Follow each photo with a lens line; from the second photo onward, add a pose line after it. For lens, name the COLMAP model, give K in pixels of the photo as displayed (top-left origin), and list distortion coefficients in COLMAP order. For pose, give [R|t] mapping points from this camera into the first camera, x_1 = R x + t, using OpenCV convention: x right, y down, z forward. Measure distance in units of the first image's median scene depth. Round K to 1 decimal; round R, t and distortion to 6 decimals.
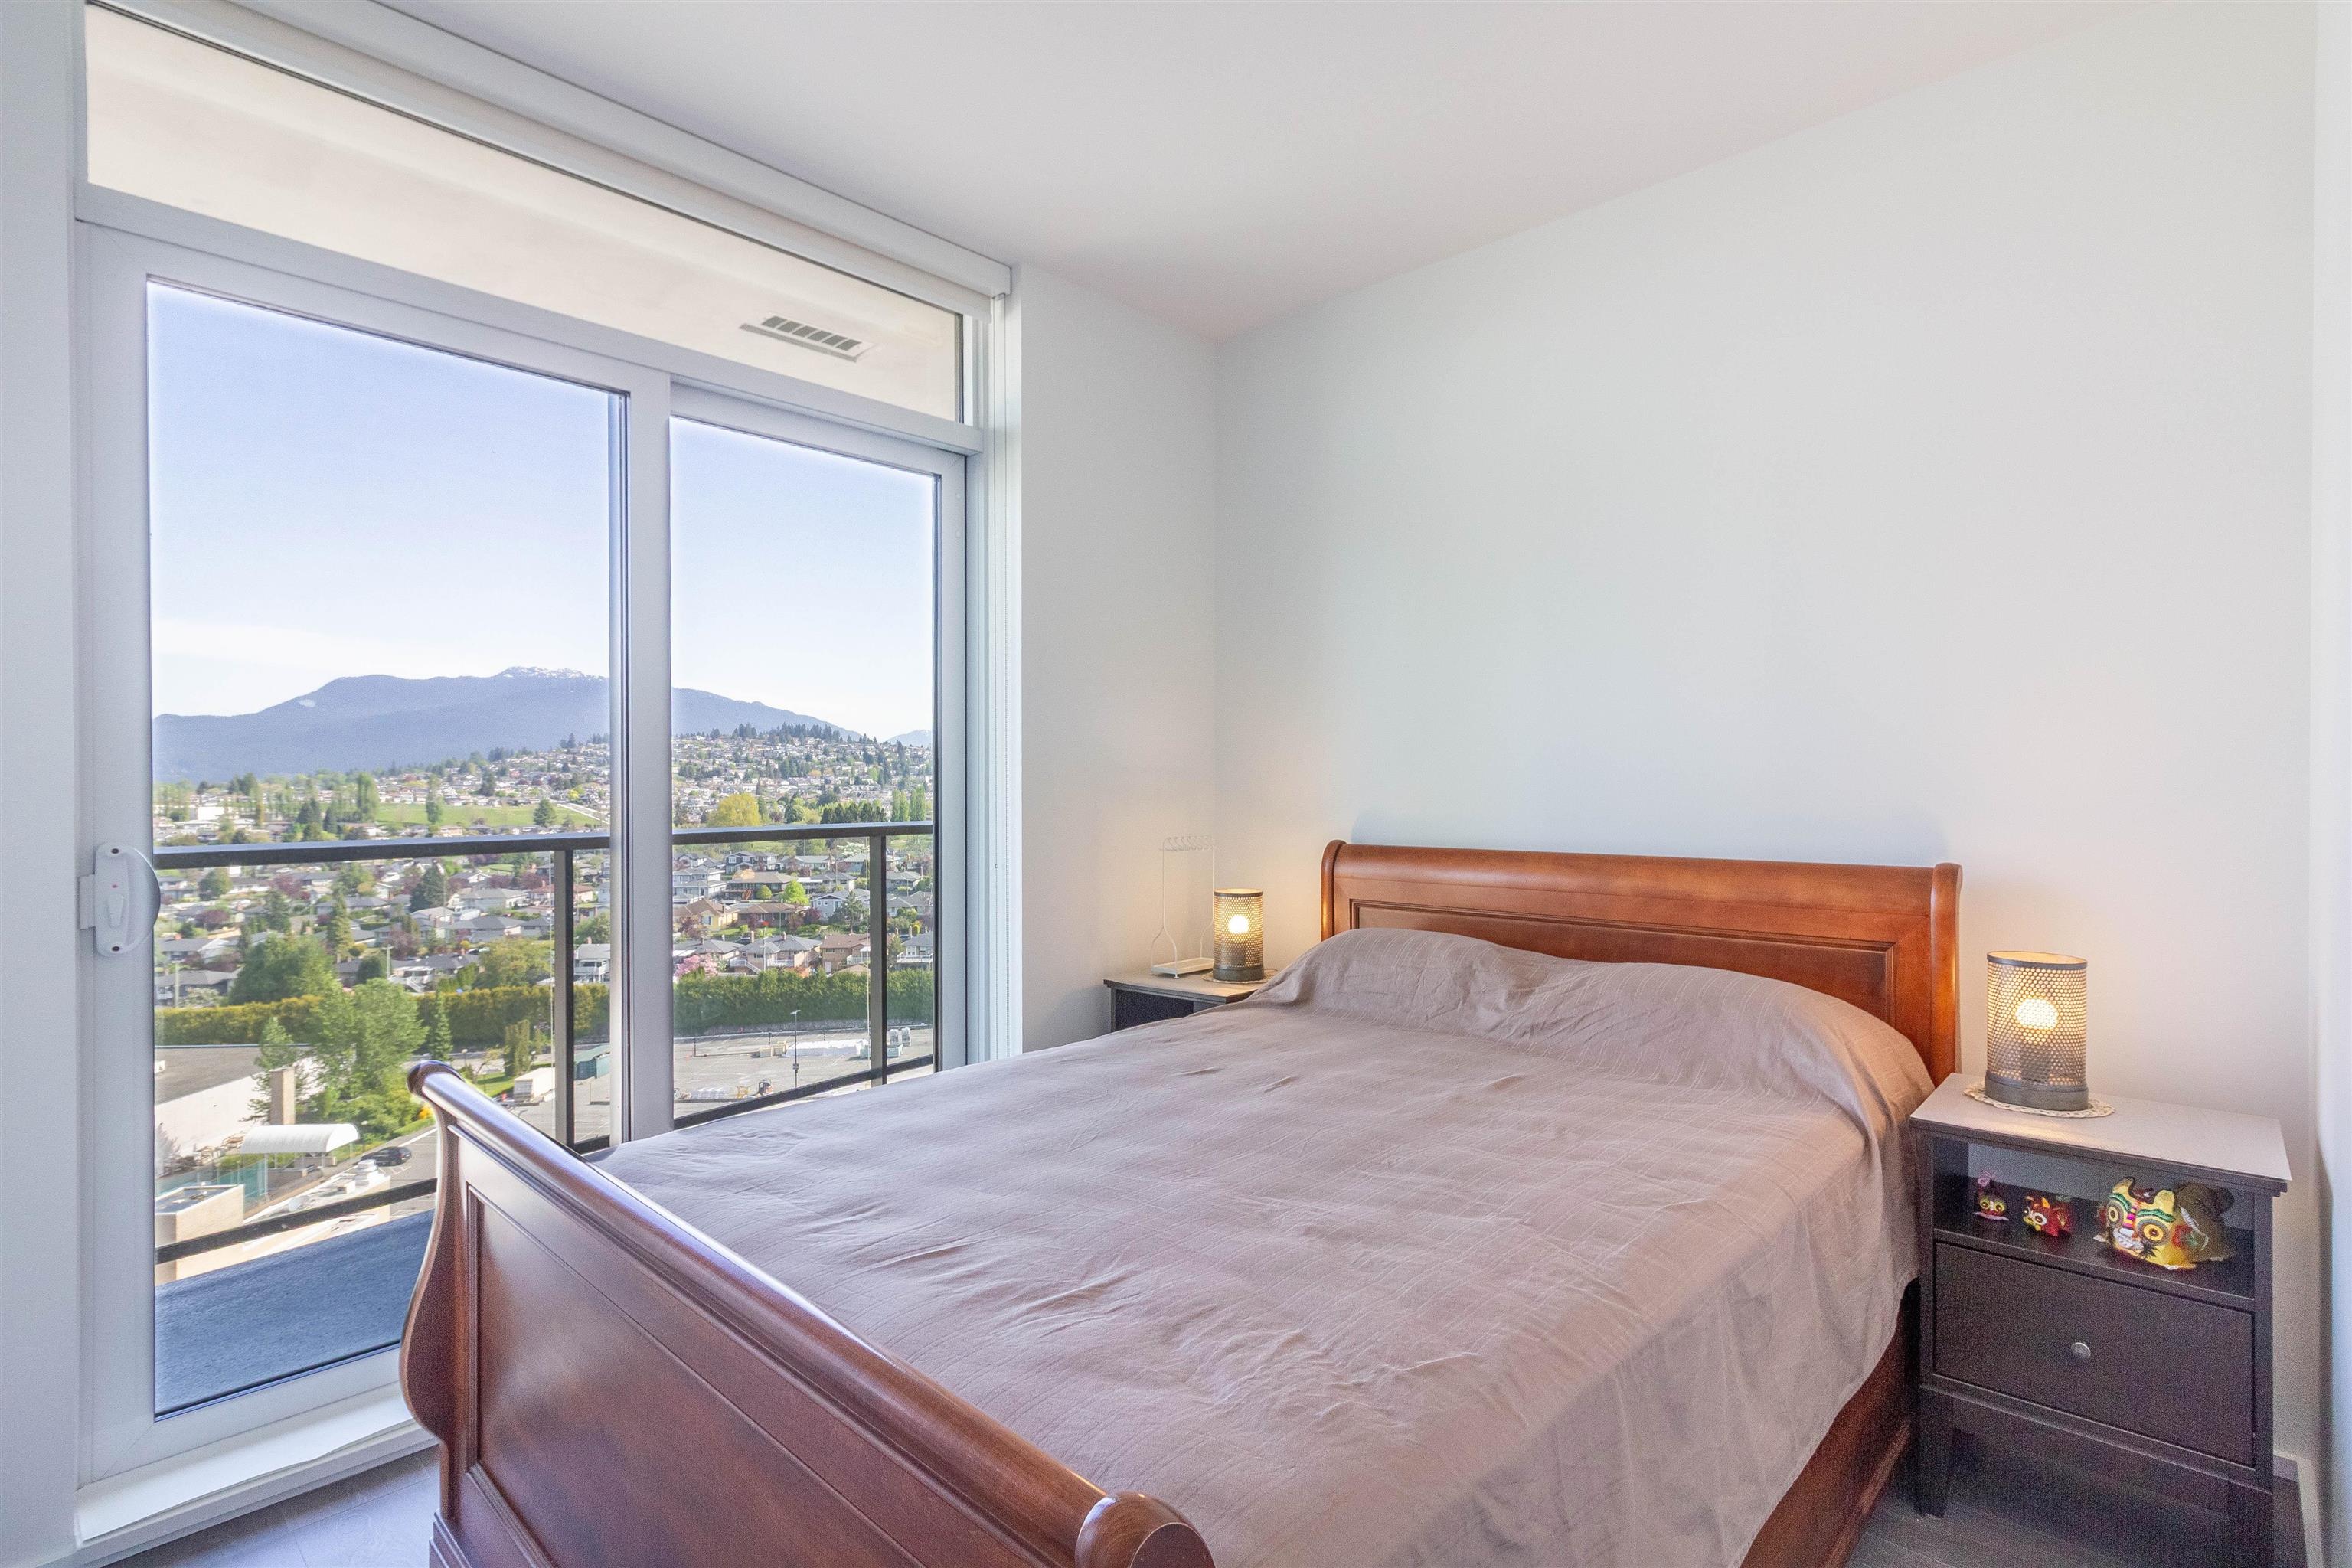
lens RADIAL K [[1111.3, 0, 1185.0], [0, 1111.3, 782.9], [0, 0, 1]] dist [-0.003444, -0.000030]
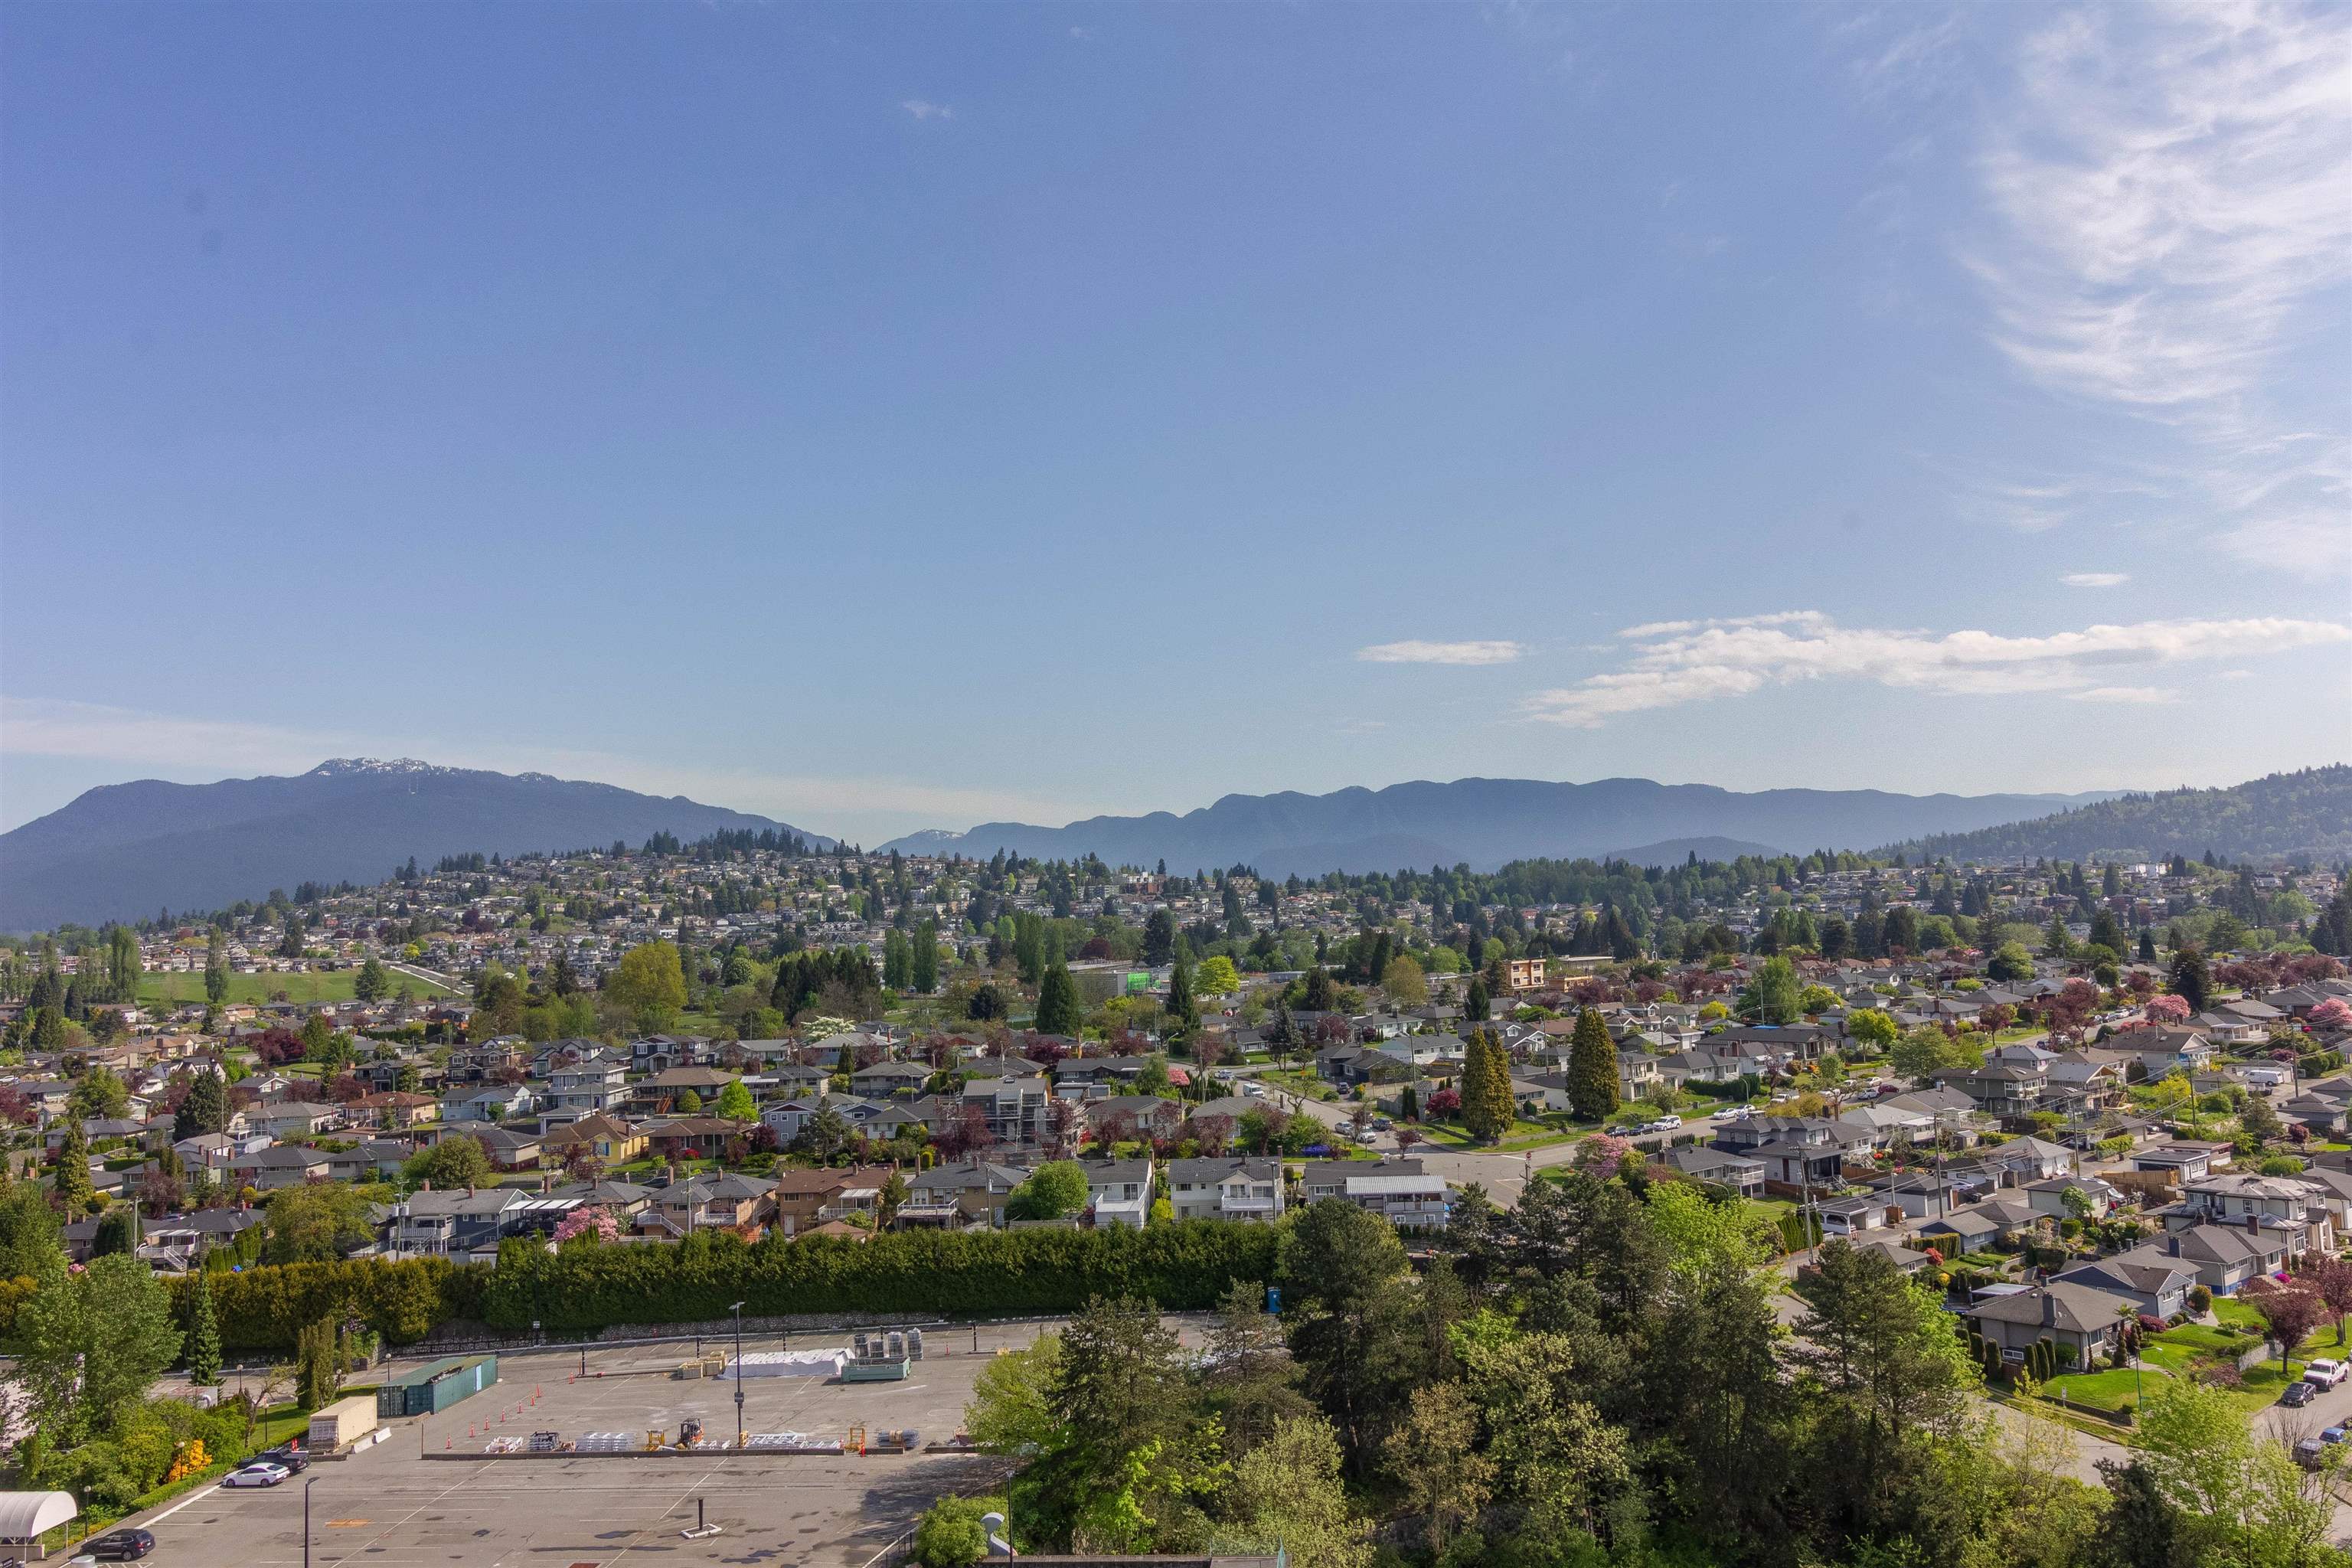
lens RADIAL K [[1217.1, 0, 1173.4], [0, 1217.1, 789.1], [0, 0, 1]] dist [-0.003883, -0.001024]
pose [[0.995564, -0.044445, -0.082923, -0.040552], [0.041924, 0.998611, -0.031901, -0.044527], [0.084225, 0.028283, 0.996045, 0.329117]]
